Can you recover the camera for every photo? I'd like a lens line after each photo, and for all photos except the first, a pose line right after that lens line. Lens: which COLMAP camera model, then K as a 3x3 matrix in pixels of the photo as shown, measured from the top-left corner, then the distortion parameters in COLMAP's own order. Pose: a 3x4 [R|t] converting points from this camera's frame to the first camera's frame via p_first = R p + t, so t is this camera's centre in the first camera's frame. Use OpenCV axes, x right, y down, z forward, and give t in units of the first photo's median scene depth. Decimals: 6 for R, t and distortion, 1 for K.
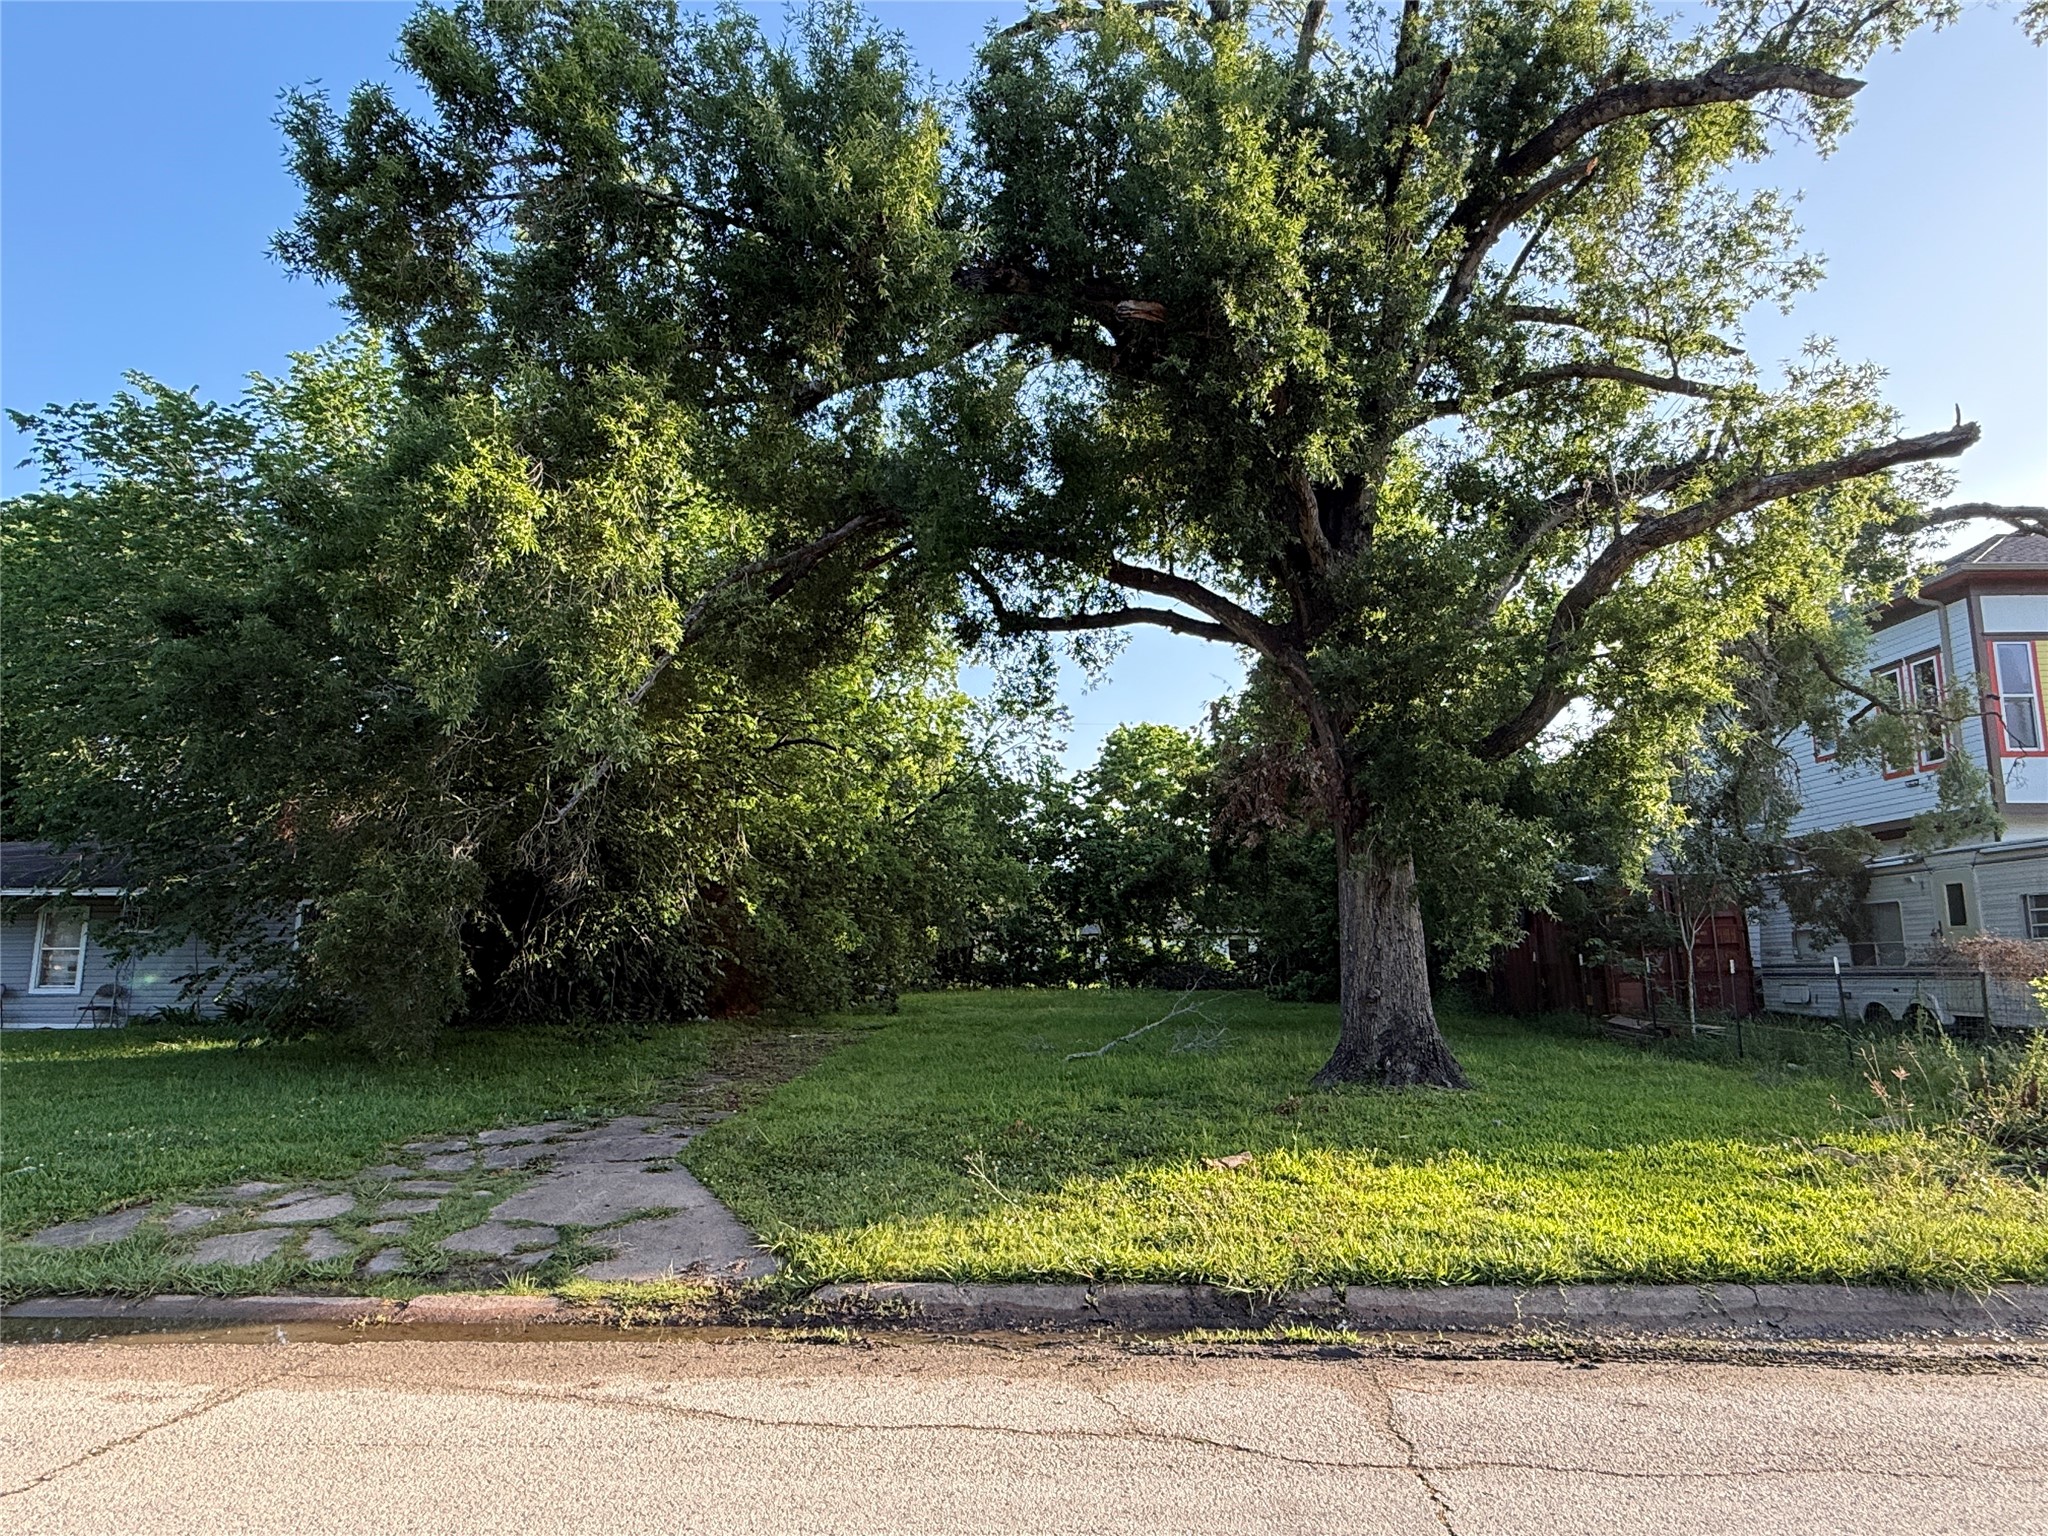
lens RADIAL K [[1211.0, 0, 1017.1], [0, 1211.0, 772.7], [0, 0, 1]] dist [0.001808, 0.000736]
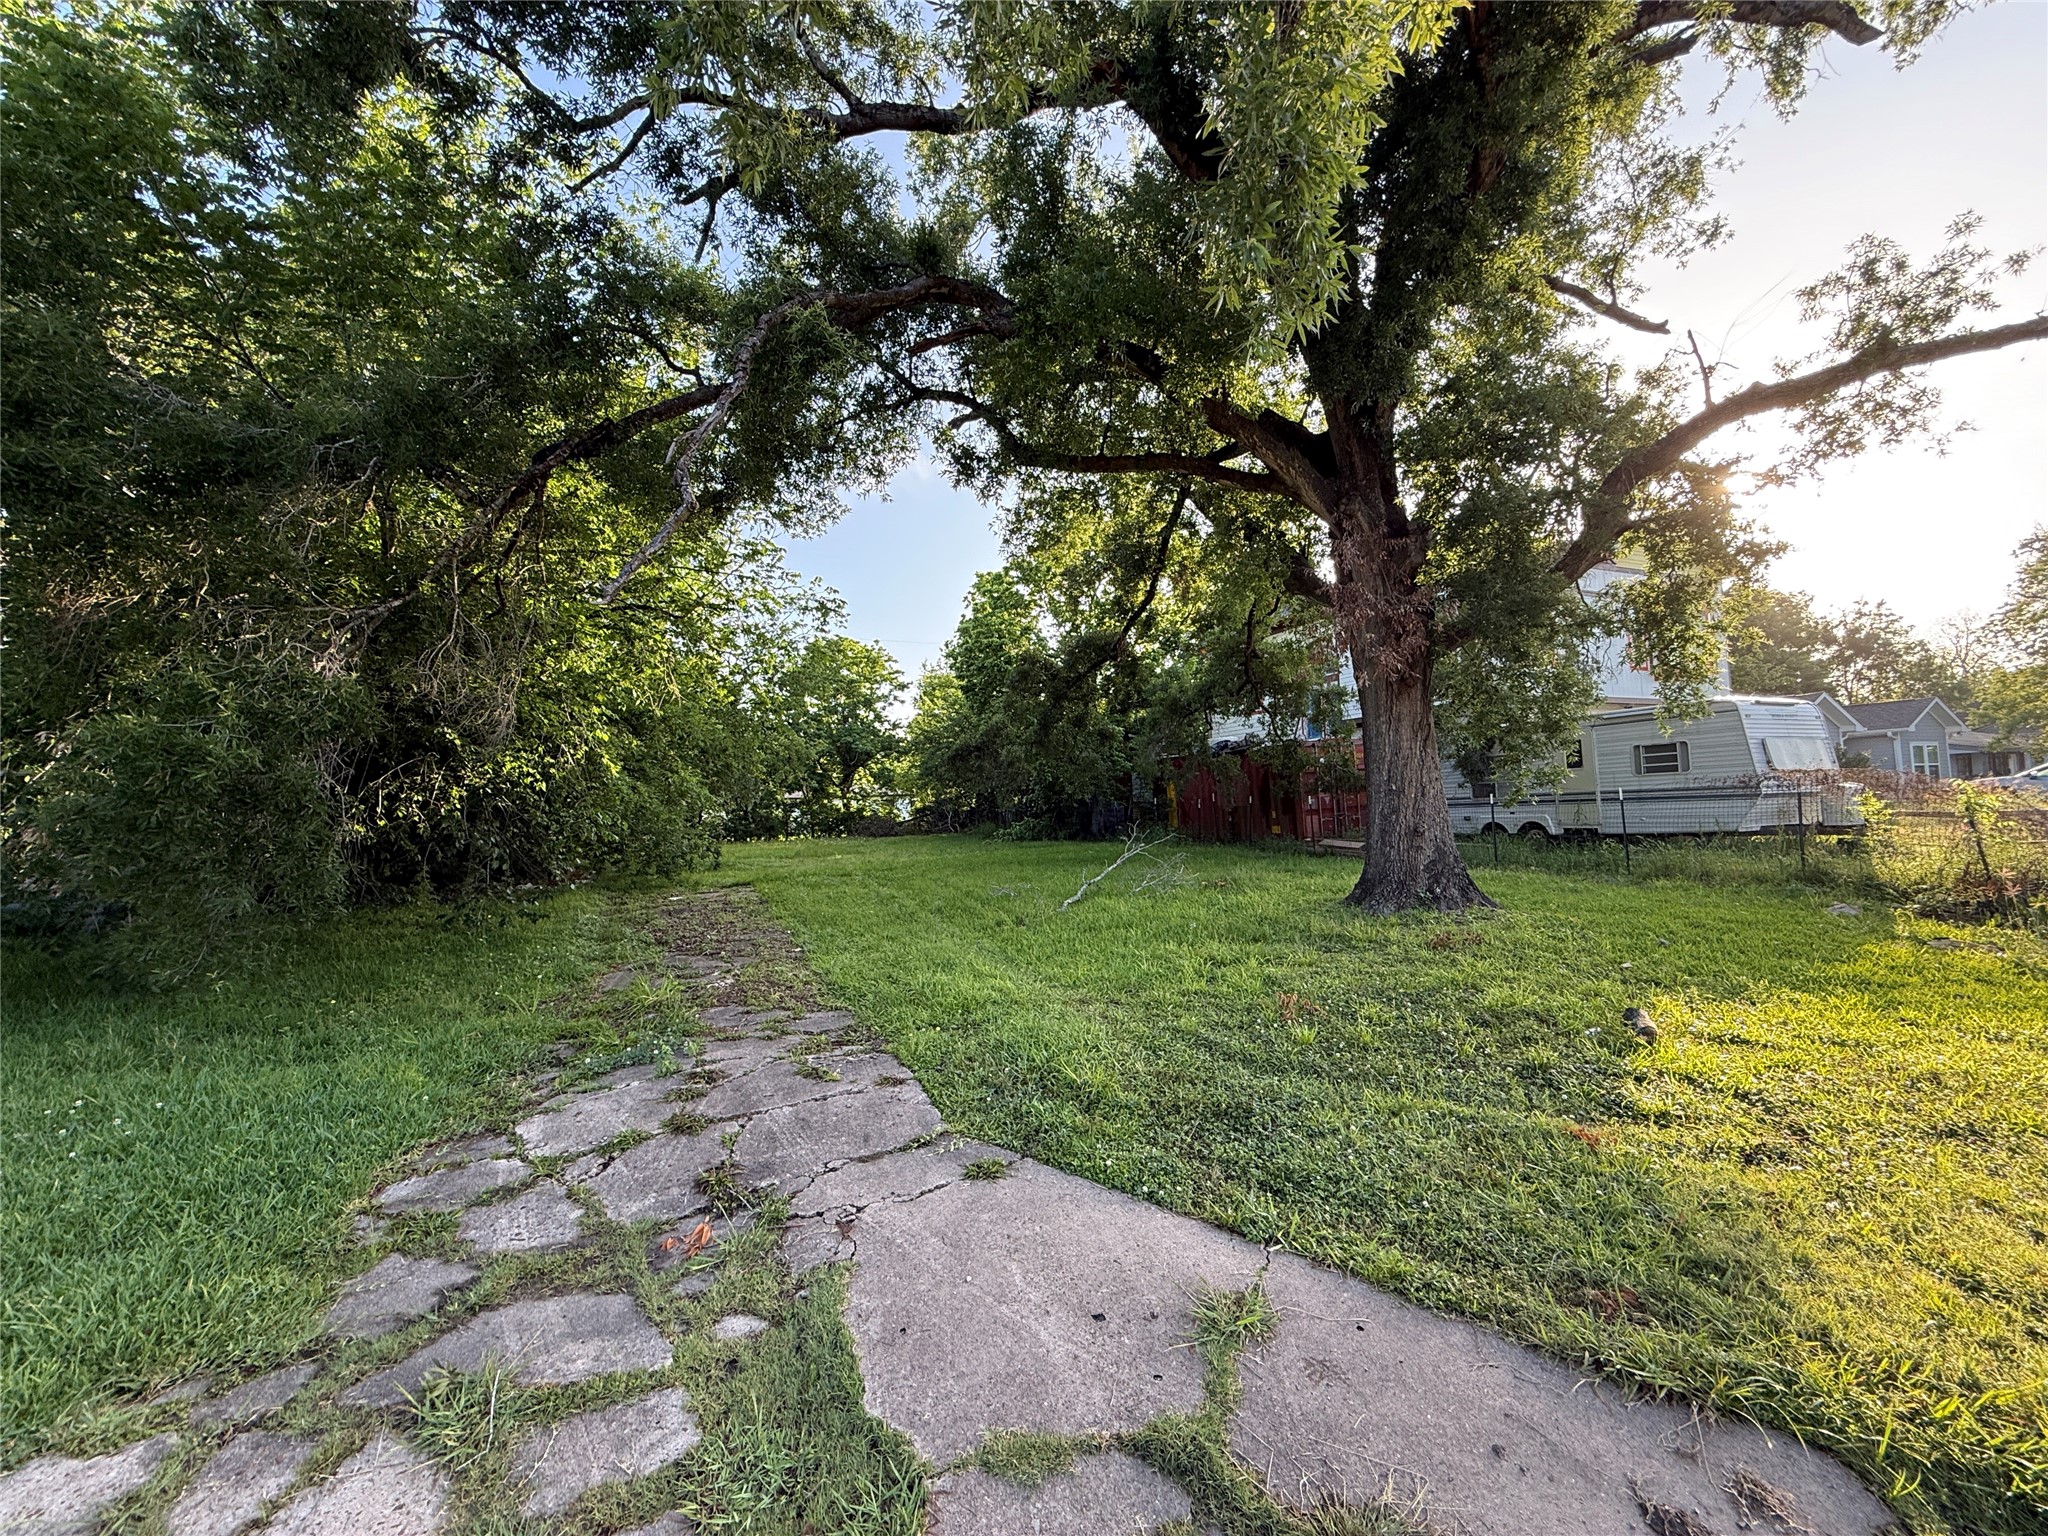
lens RADIAL K [[810.5, 0, 1018.1], [0, 810.5, 769.0], [0, 0, 1]] dist [0.000602, -0.000233]
pose [[0.911842, -0.010916, 0.410396, -0.271963], [-0.028469, 0.995559, 0.089734, 0.061733], [-0.409553, -0.093507, 0.907481, 0.405445]]
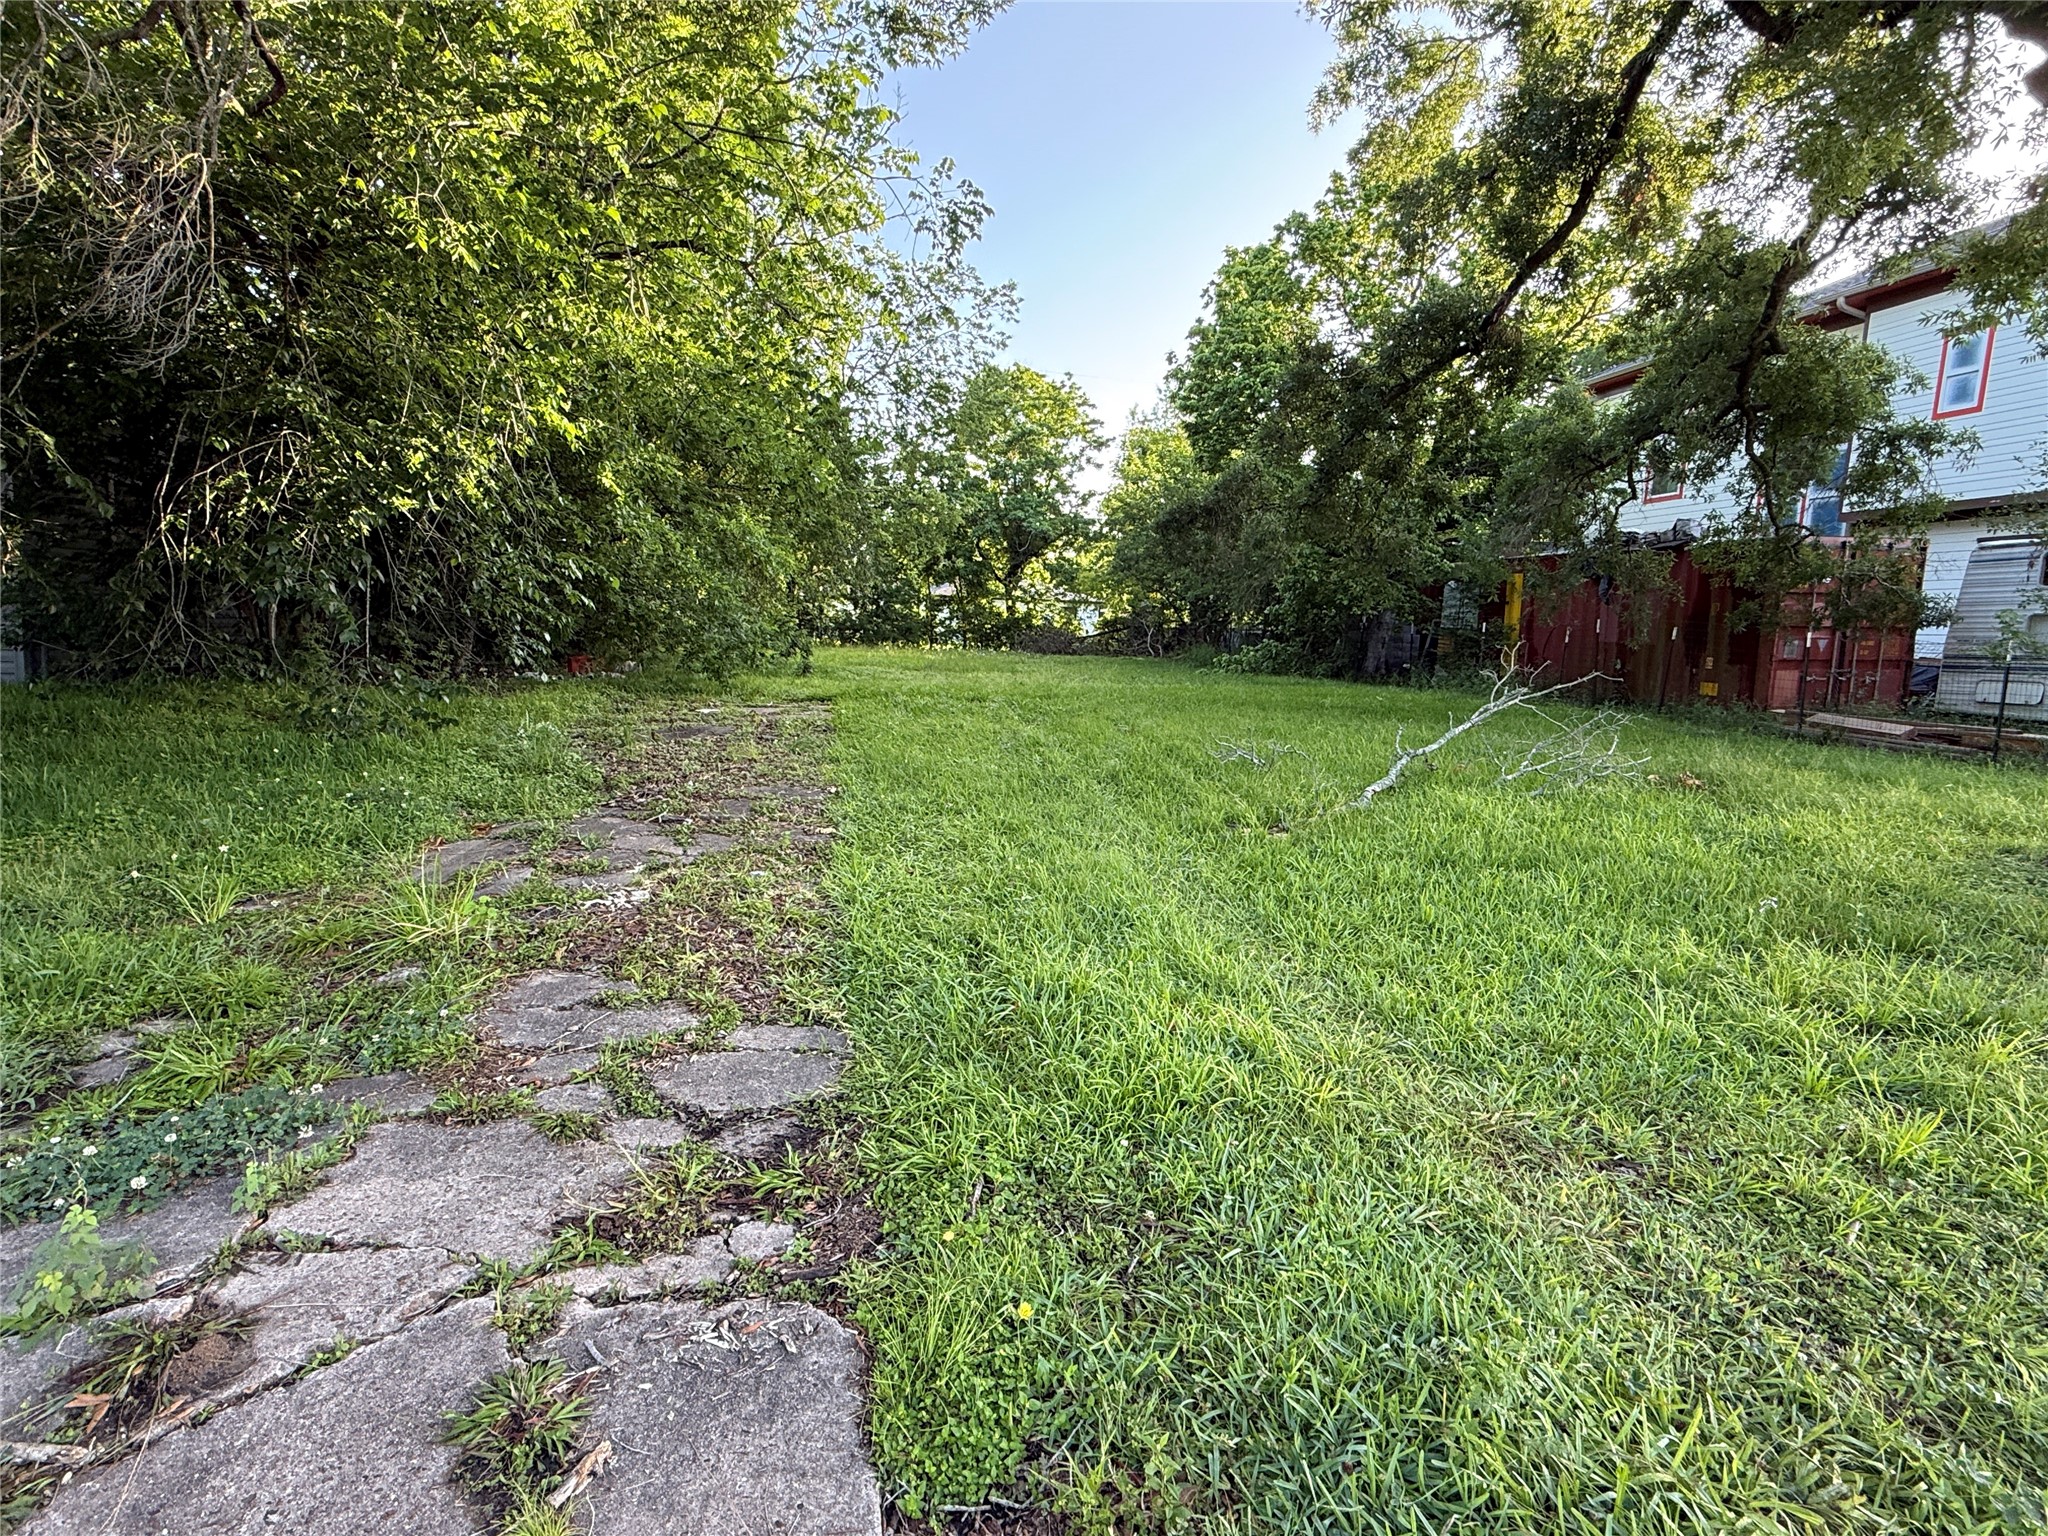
lens RADIAL K [[1027.5, 0, 1022.5], [0, 1027.5, 768.7], [0, 0, 1]] dist [0.001385, -0.000309]
pose [[0.976288, 0.012728, 0.216100, -0.189886], [-0.074438, 0.957133, 0.279921, 0.116124], [-0.203273, -0.289370, 0.935385, 0.629467]]
